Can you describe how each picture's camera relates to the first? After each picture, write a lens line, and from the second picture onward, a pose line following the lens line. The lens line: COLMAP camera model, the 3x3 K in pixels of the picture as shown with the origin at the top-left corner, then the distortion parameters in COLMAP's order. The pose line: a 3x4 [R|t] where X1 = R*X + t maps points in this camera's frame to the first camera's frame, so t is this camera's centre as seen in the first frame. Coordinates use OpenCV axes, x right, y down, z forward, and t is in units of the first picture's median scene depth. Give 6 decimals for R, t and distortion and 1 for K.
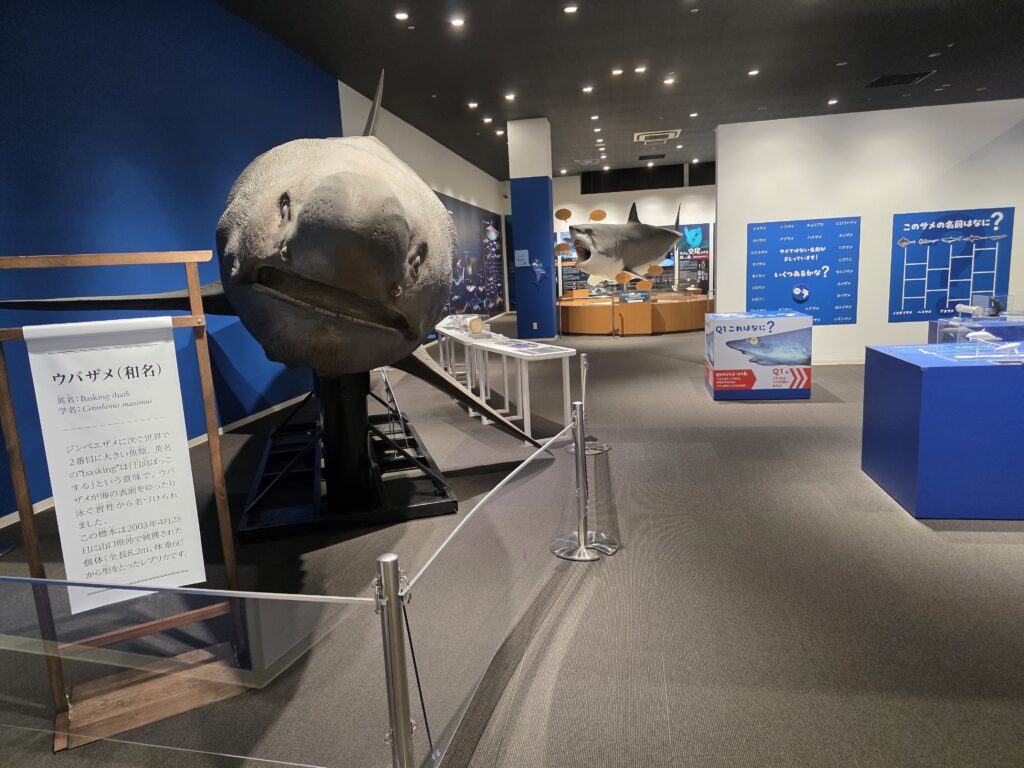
lens RADIAL K [[677.4, 0, 511.9], [0, 677.4, 392.7], [0, 0, 1]] dist [0.050969, -0.007247]
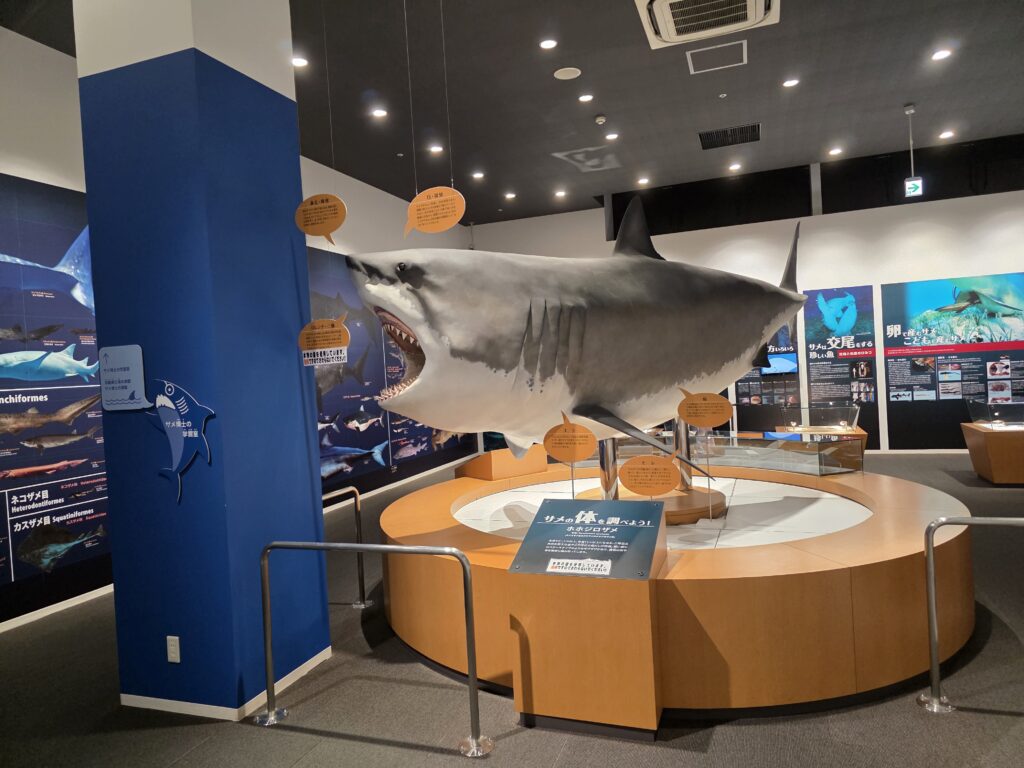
lens RADIAL K [[677.4, 0, 513.4], [0, 677.4, 379.7], [0, 0, 1]] dist [0.050969, -0.007247]
pose [[0.983081, -0.000414, -0.183174, 0.130221], [-0.027391, 0.988421, -0.149241, -0.104211], [0.181115, 0.151733, 0.971686, 0.497285]]
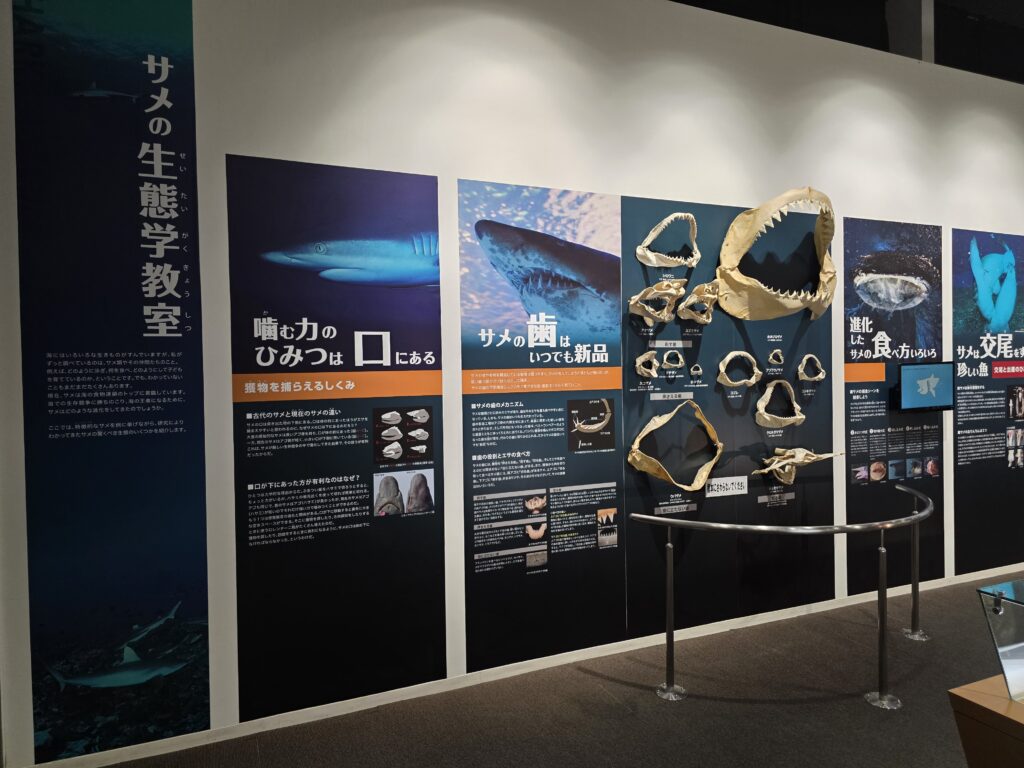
lens RADIAL K [[677.4, 0, 511.4], [0, 677.4, 375.1], [0, 0, 1]] dist [0.050969, -0.007247]
pose [[0.833149, 0.032386, 0.552099, -0.003429], [0.075332, 0.982334, -0.171305, -0.172598], [-0.547894, 0.184313, 0.815991, 0.915539]]
